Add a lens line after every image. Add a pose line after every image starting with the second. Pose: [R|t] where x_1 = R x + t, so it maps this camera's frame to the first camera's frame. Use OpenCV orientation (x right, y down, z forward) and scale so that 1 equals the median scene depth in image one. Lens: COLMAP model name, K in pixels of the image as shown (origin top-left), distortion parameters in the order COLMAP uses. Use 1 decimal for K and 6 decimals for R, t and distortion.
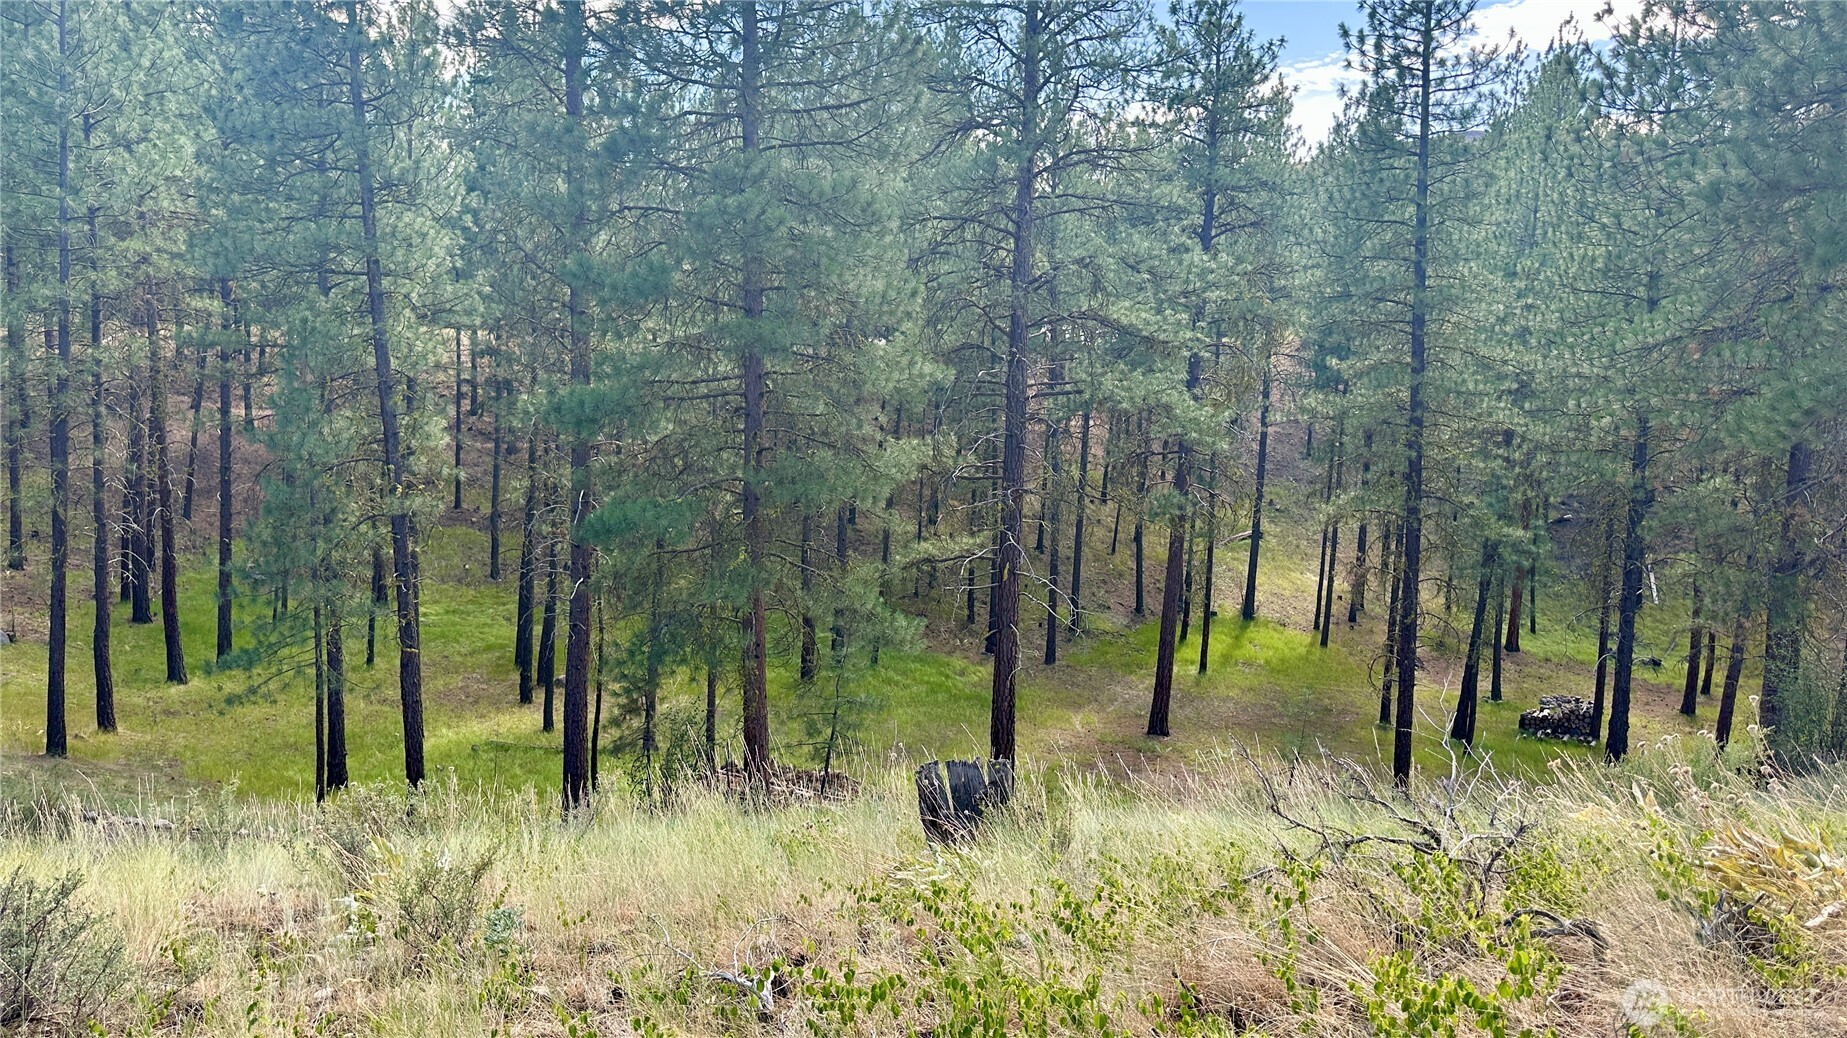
lens RADIAL K [[1315.6, 0, 930.9], [0, 1315.6, 518.3], [0, 0, 1]] dist [0.100521, -0.108423]
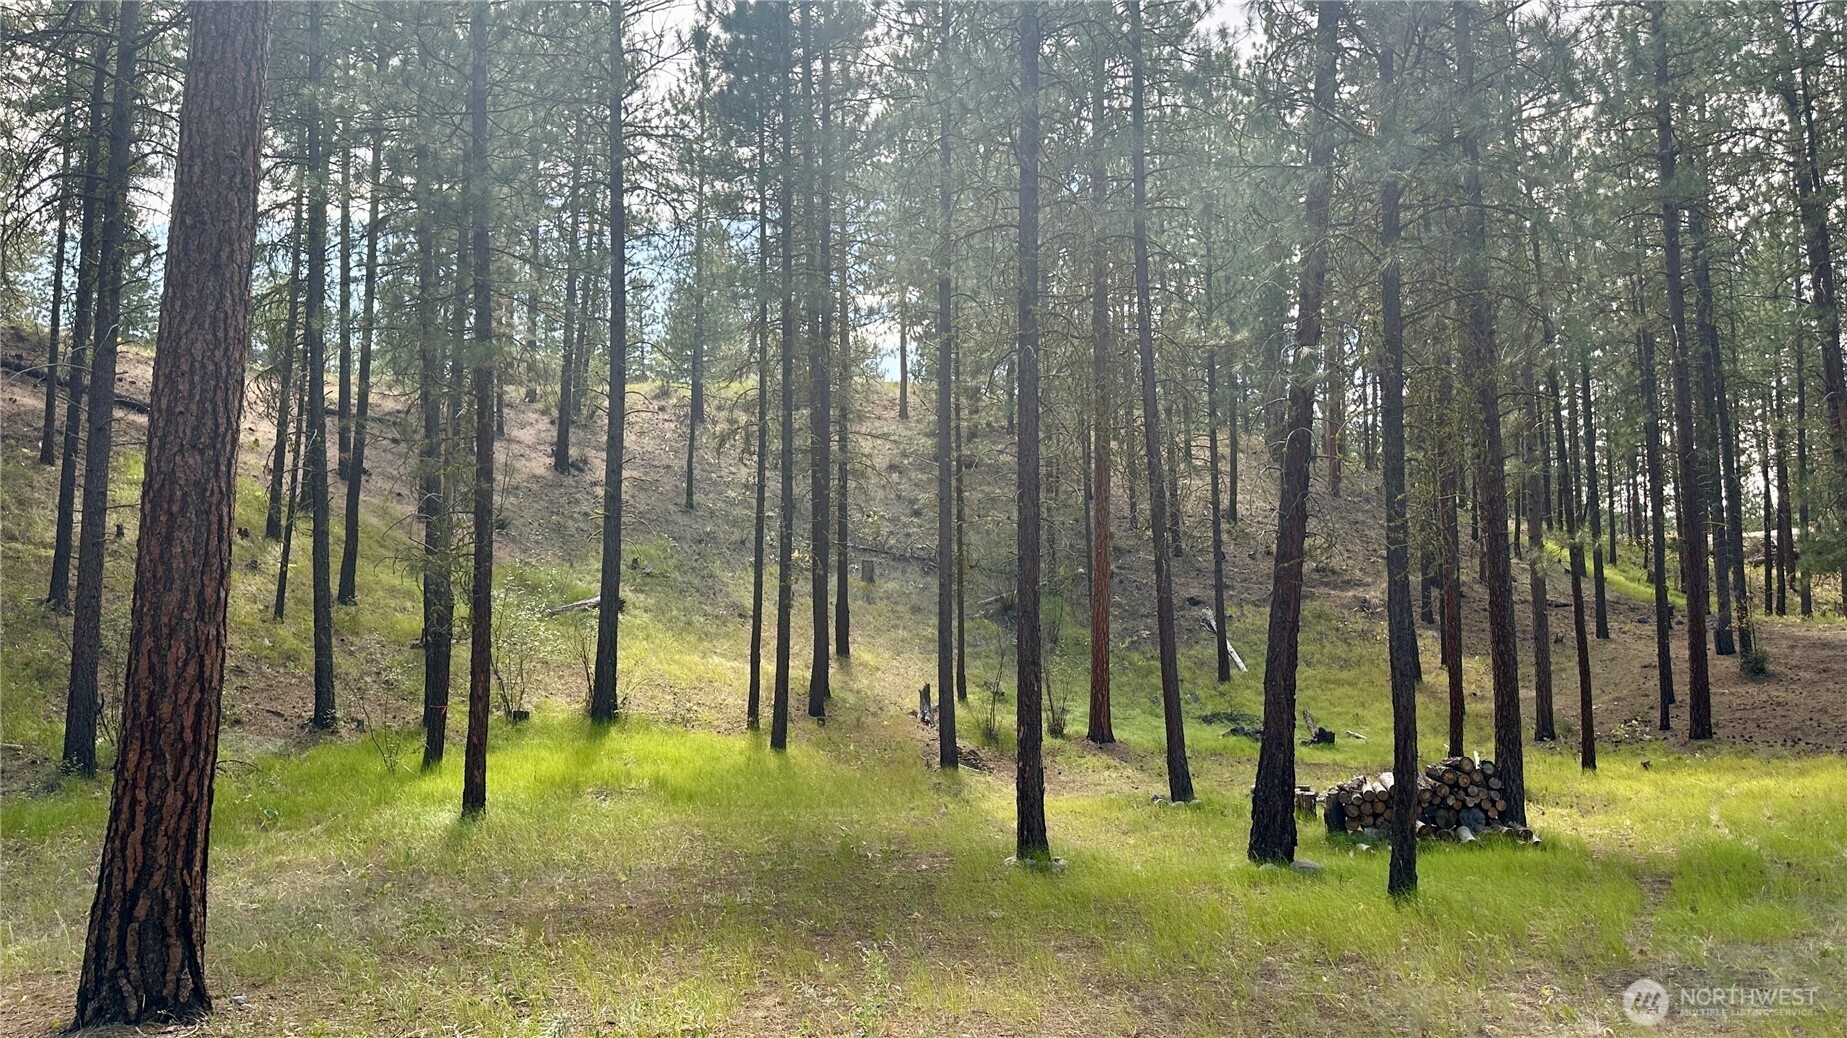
lens RADIAL K [[1333.2, 0, 934.6], [0, 1333.2, 513.4], [0, 0, 1]] dist [0.094001, -0.131615]
pose [[0.885500, -0.003293, 0.464628, 0.132058], [0.102210, 0.976861, -0.187871, 0.103239], [-0.453258, 0.213850, 0.865347, 0.557268]]
